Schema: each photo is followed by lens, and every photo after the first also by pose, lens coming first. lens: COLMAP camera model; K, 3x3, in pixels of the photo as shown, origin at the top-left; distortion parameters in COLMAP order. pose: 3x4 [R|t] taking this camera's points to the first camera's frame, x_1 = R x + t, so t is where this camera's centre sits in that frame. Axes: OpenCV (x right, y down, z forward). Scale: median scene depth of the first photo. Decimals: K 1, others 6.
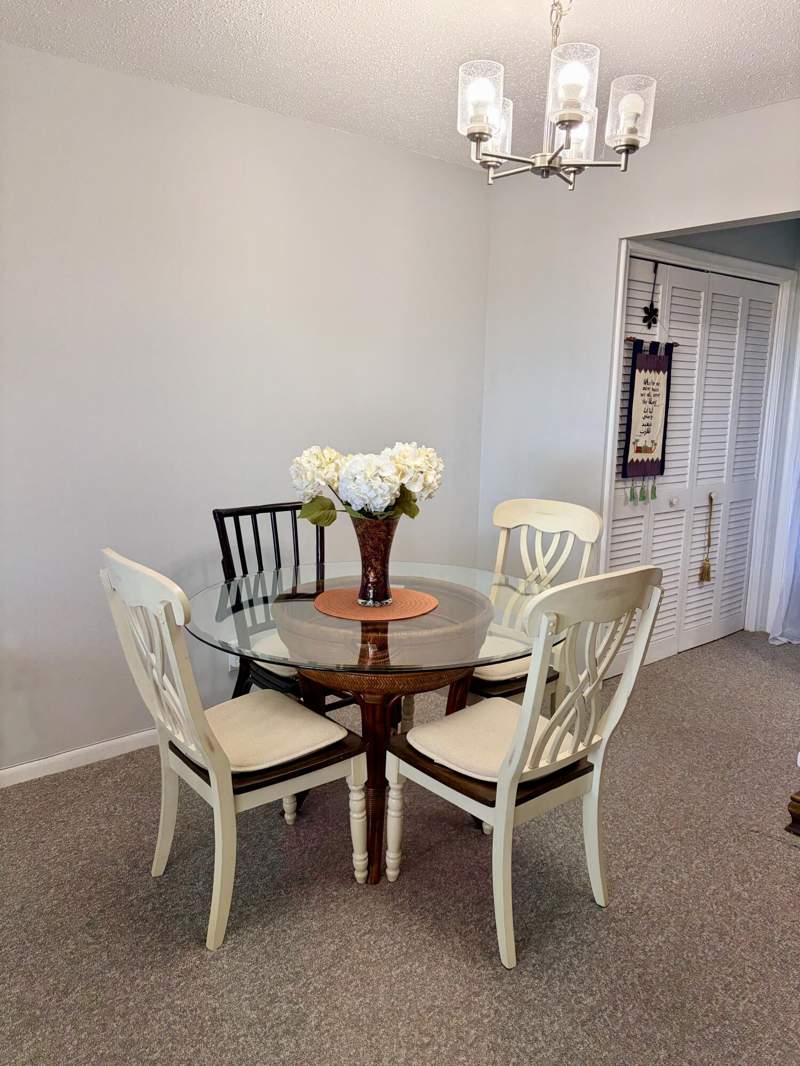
lens RADIAL K [[806.6, 0, 407.6], [0, 806.6, 550.0], [0, 0, 1]] dist [0.030954, -0.017427]
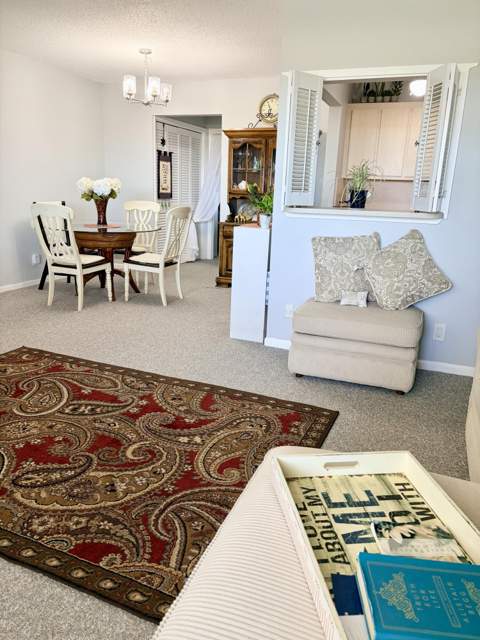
lens RADIAL K [[488.0, 0, 240.0], [0, 488.0, 320.0], [0, 0, 1]] dist [0.025689, -0.003571]
pose [[0.879560, -0.105837, 0.463868, -0.353100], [0.066616, 0.992736, 0.100190, 0.194898], [-0.471102, -0.057222, 0.880221, -0.743262]]
